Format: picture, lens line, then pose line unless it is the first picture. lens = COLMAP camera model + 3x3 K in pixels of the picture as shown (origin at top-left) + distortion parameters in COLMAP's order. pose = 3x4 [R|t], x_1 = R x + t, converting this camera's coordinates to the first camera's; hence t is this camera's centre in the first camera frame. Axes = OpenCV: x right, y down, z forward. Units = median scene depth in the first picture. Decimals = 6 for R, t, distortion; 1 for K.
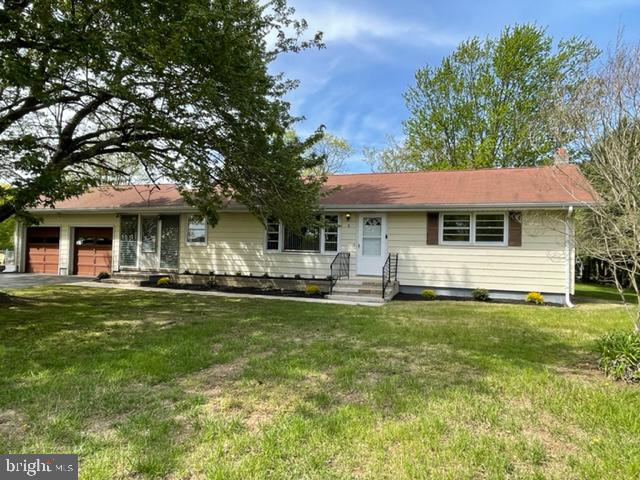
lens RADIAL K [[444.2, 0, 319.6], [0, 444.2, 240.7], [0, 0, 1]] dist [-0.002508, -0.003784]
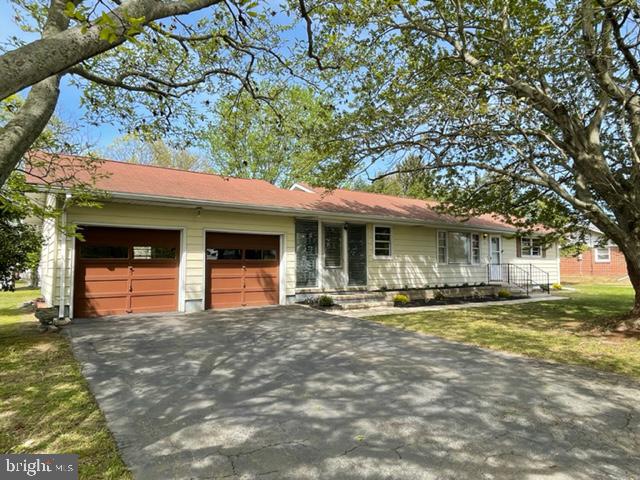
lens RADIAL K [[420.0, 0, 320.5], [0, 420.0, 244.6], [0, 0, 1]] dist [0.001906, -0.001215]
pose [[0.573996, 0.012981, 0.818756, -1.347697], [-0.012220, 0.999899, -0.007286, -0.015264], [-0.818767, -0.005823, 0.574096, 0.756287]]
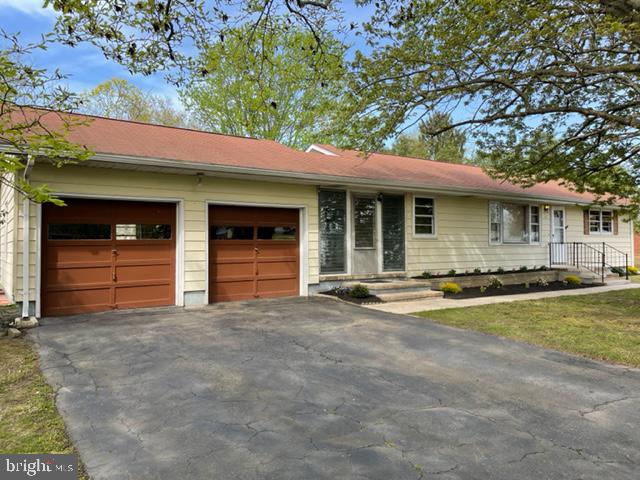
lens RADIAL K [[482.5, 0, 318.3], [0, 482.5, 235.8], [0, 0, 1]] dist [0.076971, -0.091361]
pose [[0.582773, -0.015441, 0.812488, -1.311034], [-0.006795, 0.999692, 0.023873, -0.014264], [-0.812606, -0.019434, 0.582489, 0.841452]]
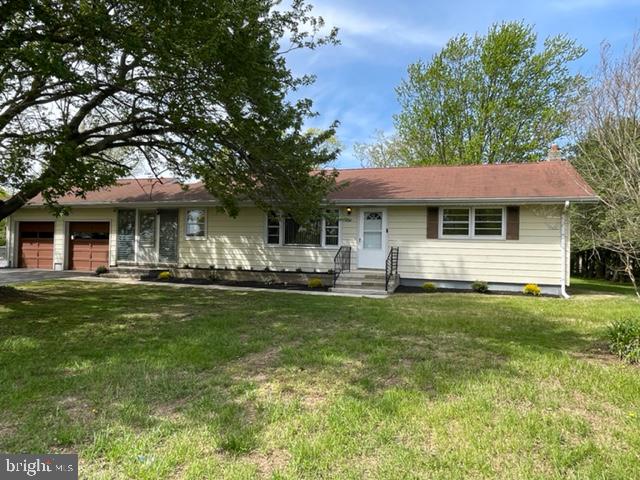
lens RADIAL K [[444.2, 0, 319.6], [0, 444.2, 240.7], [0, 0, 1]] dist [-0.002508, -0.003784]
pose [[0.999335, -0.002288, 0.036391, -0.044172], [0.001886, 0.999937, 0.011069, 0.002572], [-0.036414, -0.010993, 0.999276, -0.012951]]
